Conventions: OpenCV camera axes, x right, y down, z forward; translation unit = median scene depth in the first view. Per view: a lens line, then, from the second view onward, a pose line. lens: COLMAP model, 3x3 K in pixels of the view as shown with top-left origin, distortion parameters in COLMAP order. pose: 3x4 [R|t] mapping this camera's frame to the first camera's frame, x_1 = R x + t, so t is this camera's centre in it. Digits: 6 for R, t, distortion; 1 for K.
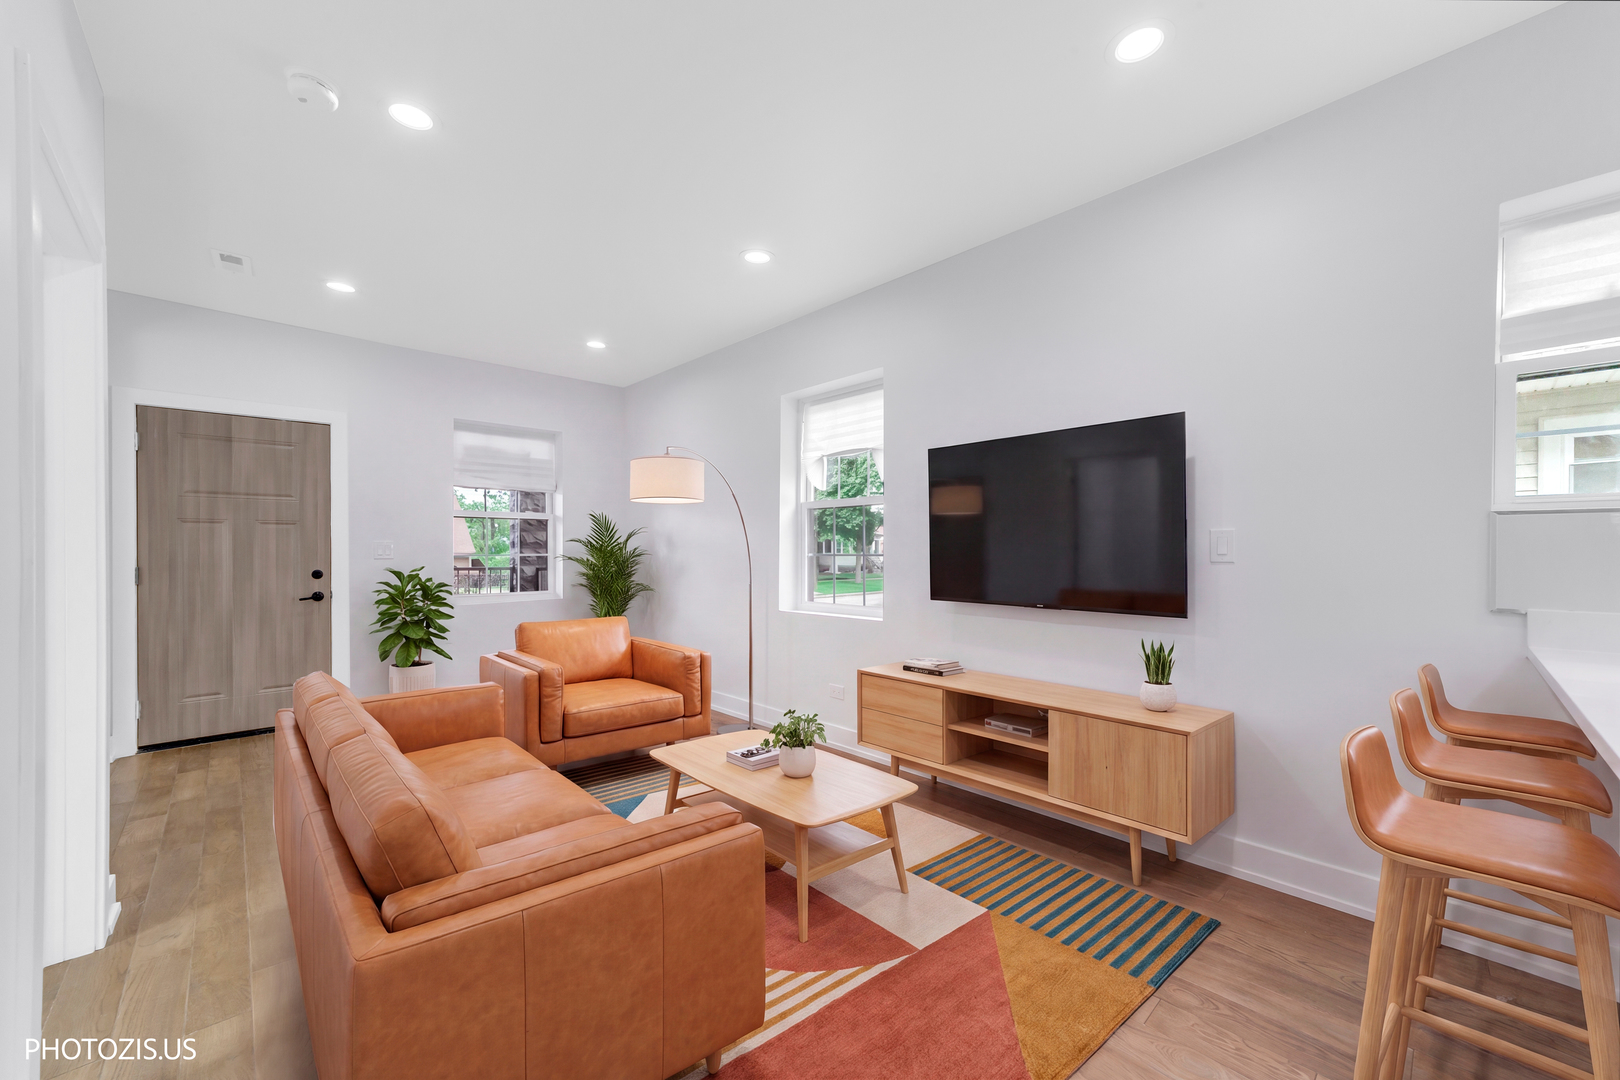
lens RADIAL K [[600.7, 0, 830.7], [0, 600.7, 550.3], [0, 0, 1]] dist [-0.010865, 0.002605]
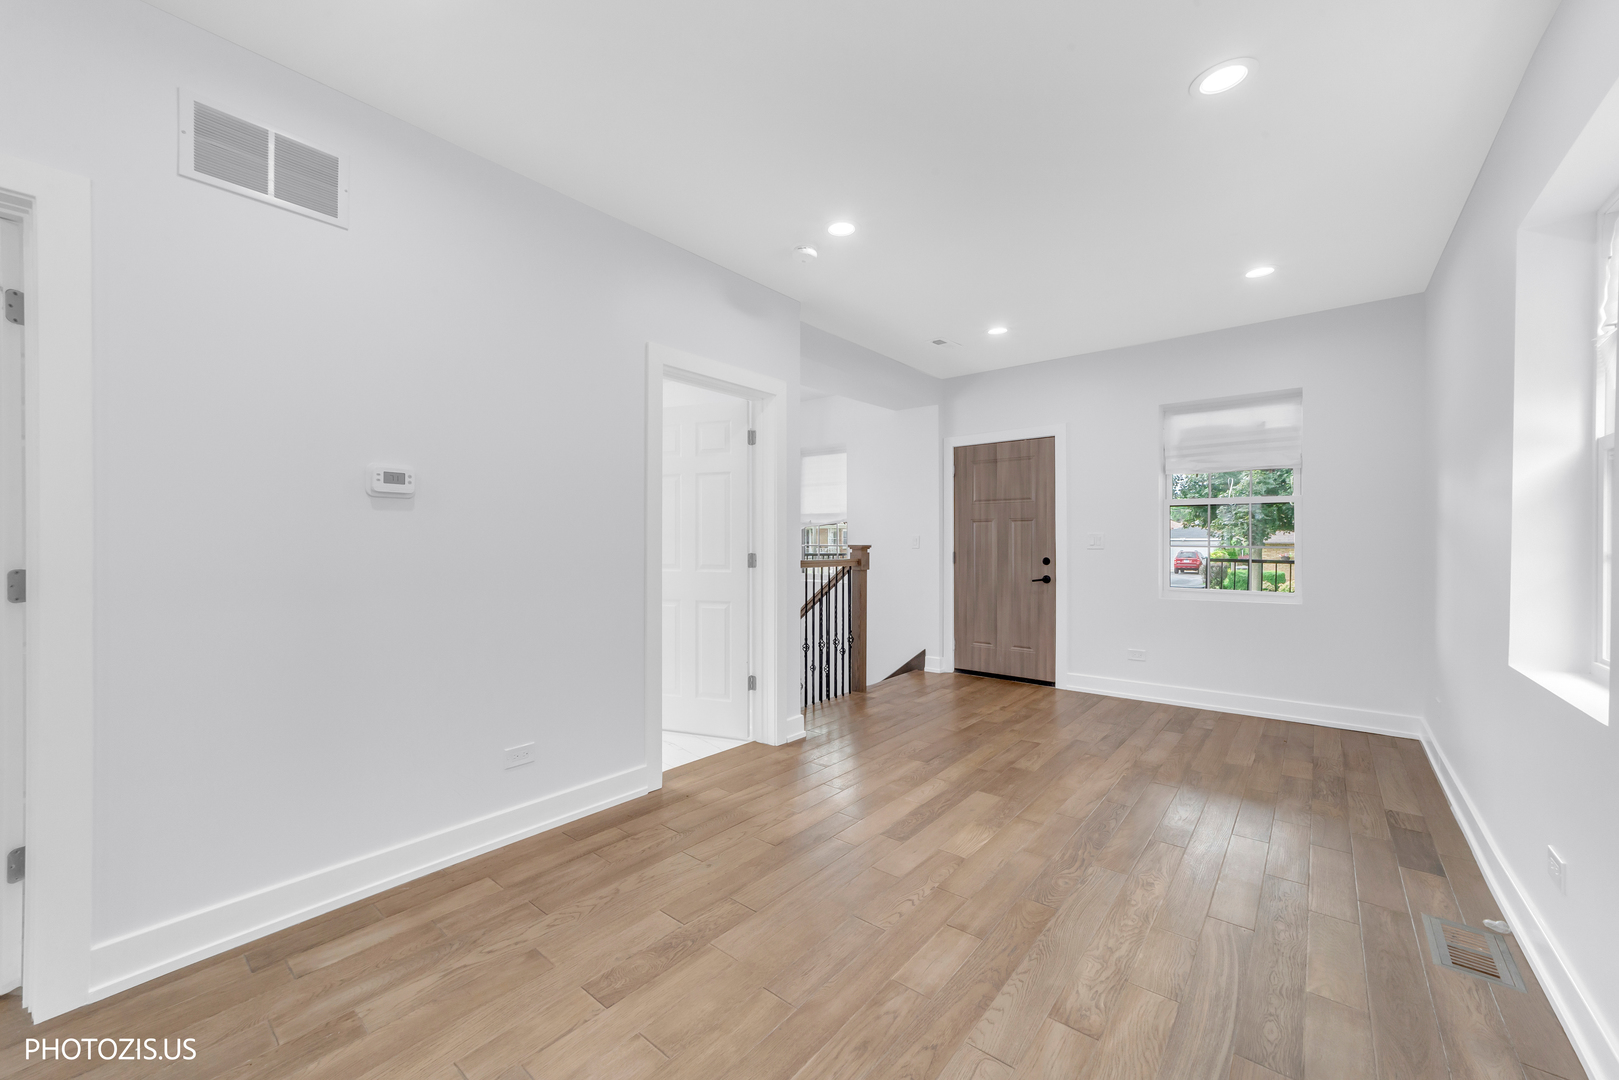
lens RADIAL K [[627.8, 0, 796.0], [0, 627.8, 536.0], [0, 0, 1]] dist [-0.006005, 0.001099]
pose [[0.089088, -0.006731, -0.996001, 0.399336], [-0.003258, 0.999970, -0.007049, -0.000329], [0.996018, 0.003873, 0.089063, 0.409858]]
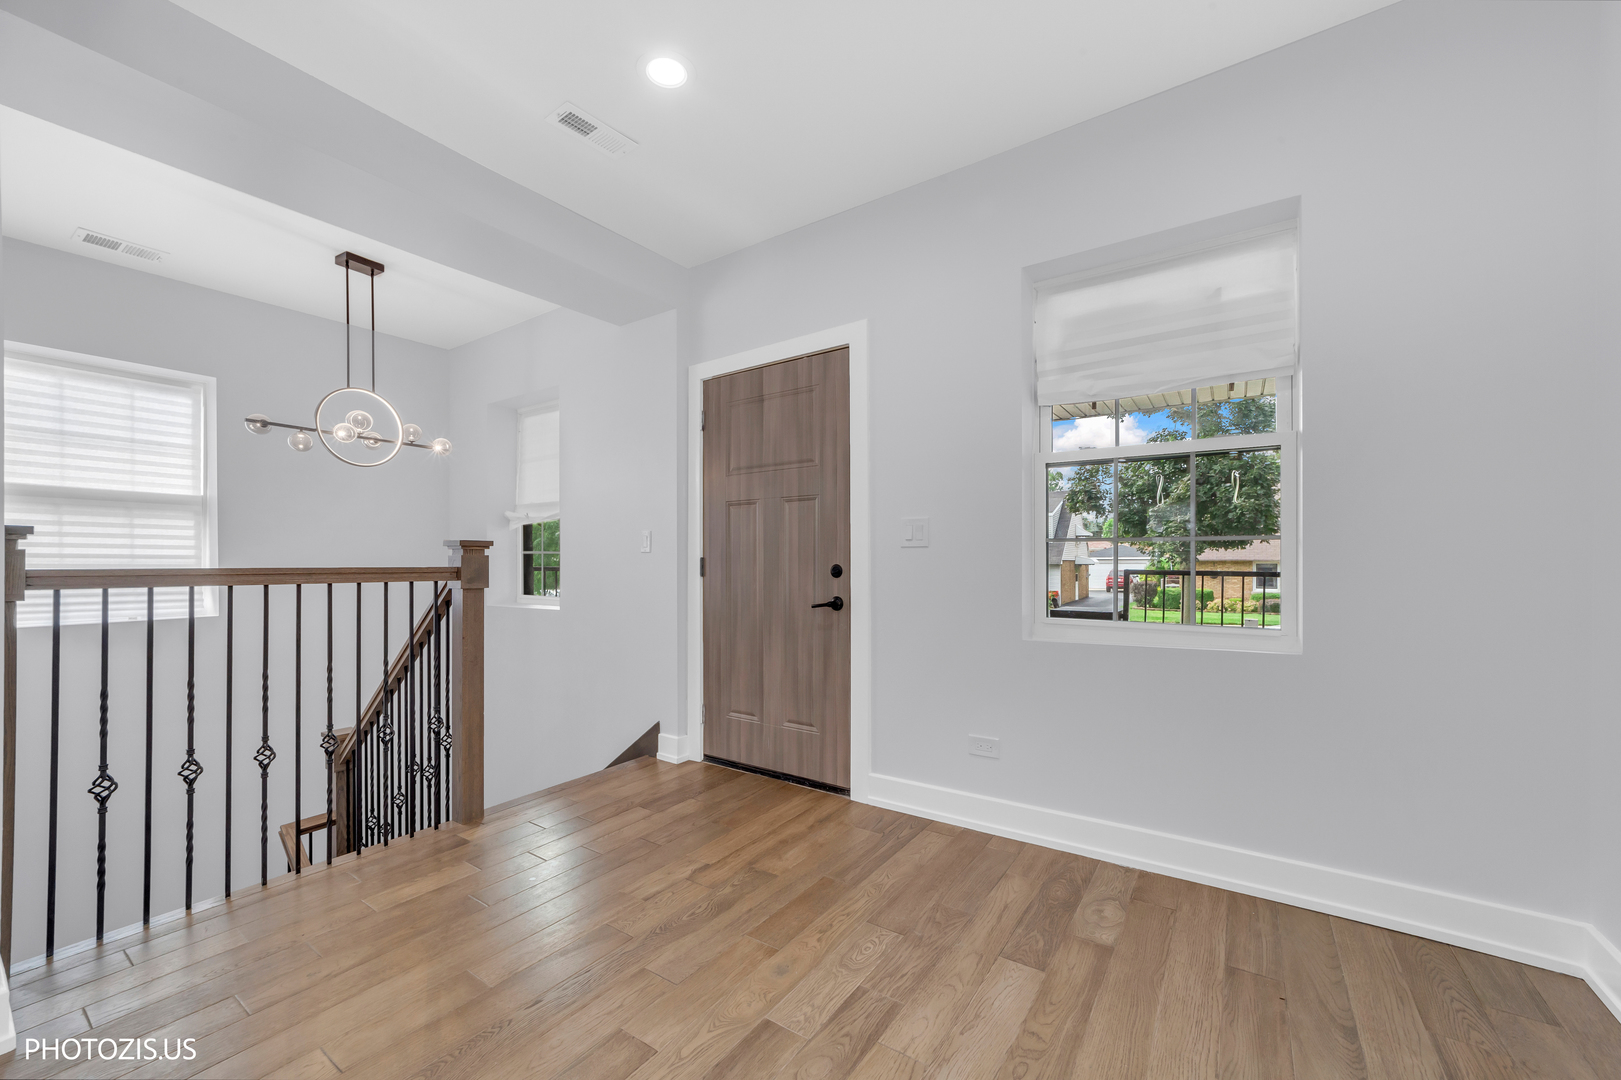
lens RADIAL K [[628.5, 0, 772.0], [0, 628.5, 559.7], [0, 0, 1]] dist [-0.006005, 0.001099]
pose [[0.141106, -0.003141, -0.989990, -0.177196], [0.000919, 0.999995, -0.003042, 0.031821], [0.989994, -0.000481, 0.141108, 0.897111]]
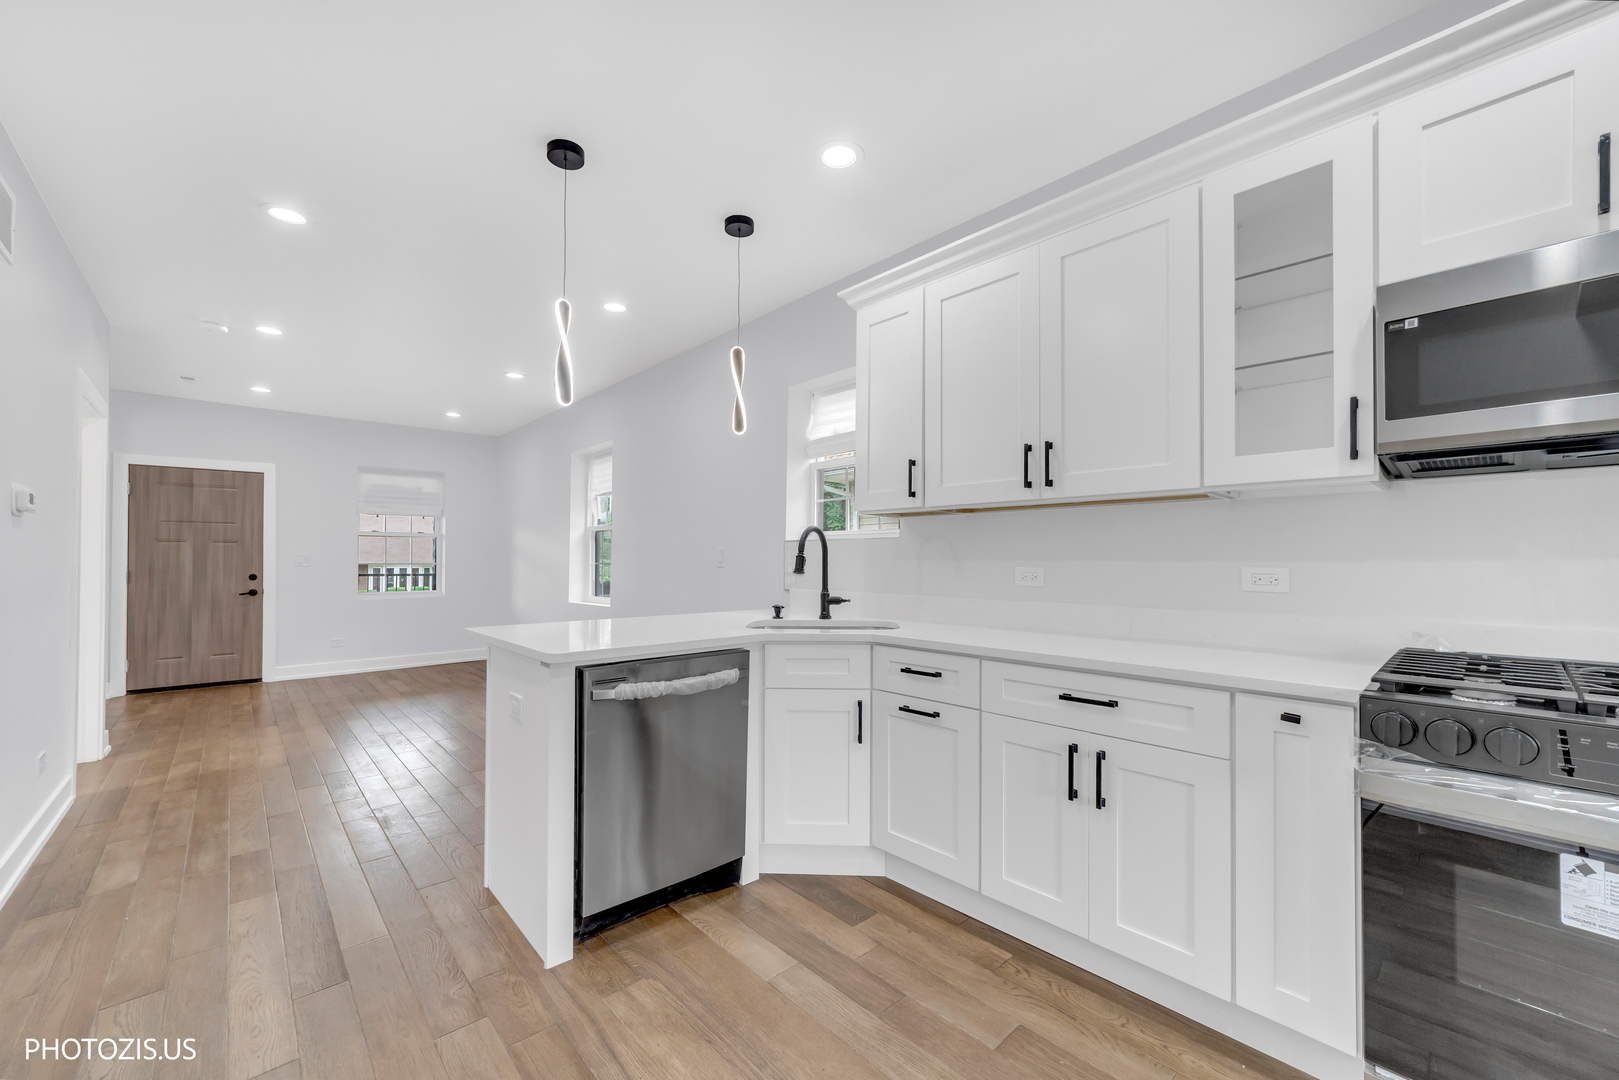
lens RADIAL K [[611.6, 0, 831.6], [0, 611.6, 553.7], [0, 0, 1]] dist [-0.012862, 0.003138]
pose [[0.999957, 0.000252, -0.009308, 0.593016], [-0.000391, 0.999888, -0.014990, 0.005342], [0.009303, 0.014993, 0.999844, -0.484102]]
